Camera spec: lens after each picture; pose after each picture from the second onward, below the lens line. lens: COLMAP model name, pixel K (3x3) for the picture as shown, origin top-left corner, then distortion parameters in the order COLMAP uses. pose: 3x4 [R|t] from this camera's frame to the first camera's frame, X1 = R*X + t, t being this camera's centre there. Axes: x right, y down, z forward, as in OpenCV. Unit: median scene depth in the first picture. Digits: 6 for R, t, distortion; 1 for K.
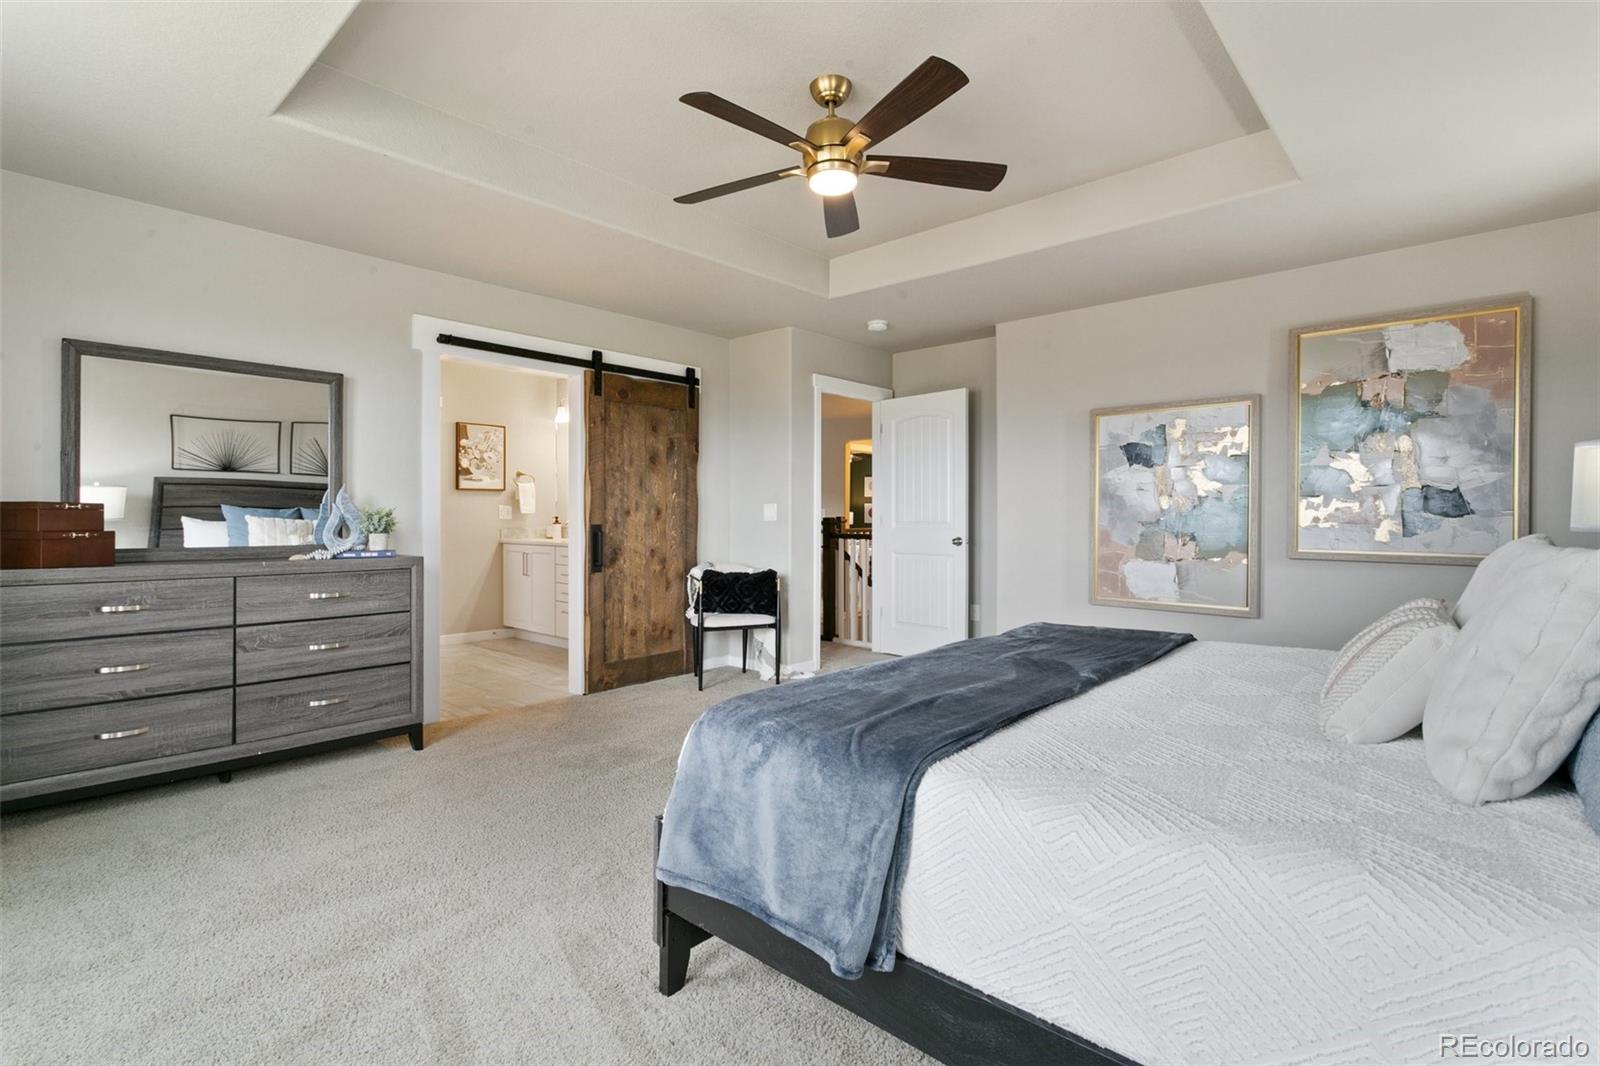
lens RADIAL K [[753.1, 0, 808.6], [0, 753.1, 528.9], [0, 0, 1]] dist [0.003722, 0.000072]
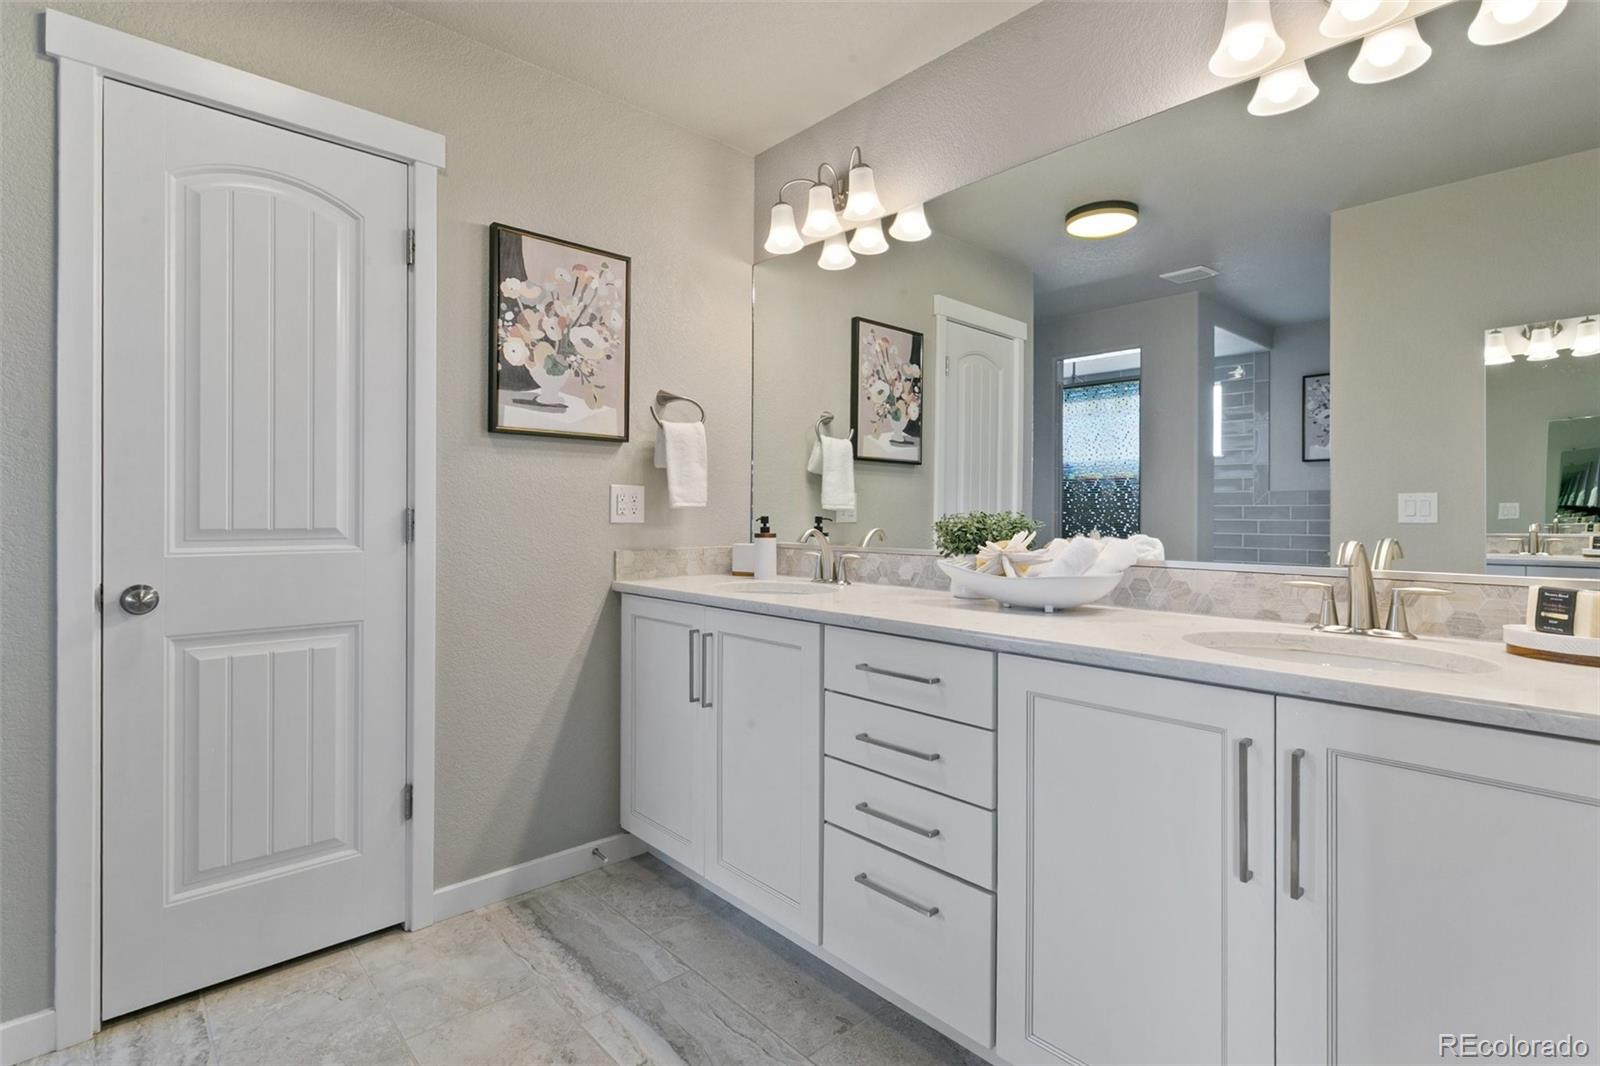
lens RADIAL K [[753.1, 0, 793.7], [0, 753.1, 521.8], [0, 0, 1]] dist [0.003722, 0.000072]
pose [[0.995621, 0.009693, -0.092977, -0.297783], [-0.009431, 0.999950, 0.003257, -0.015963], [0.093004, -0.002366, 0.995663, 0.669483]]
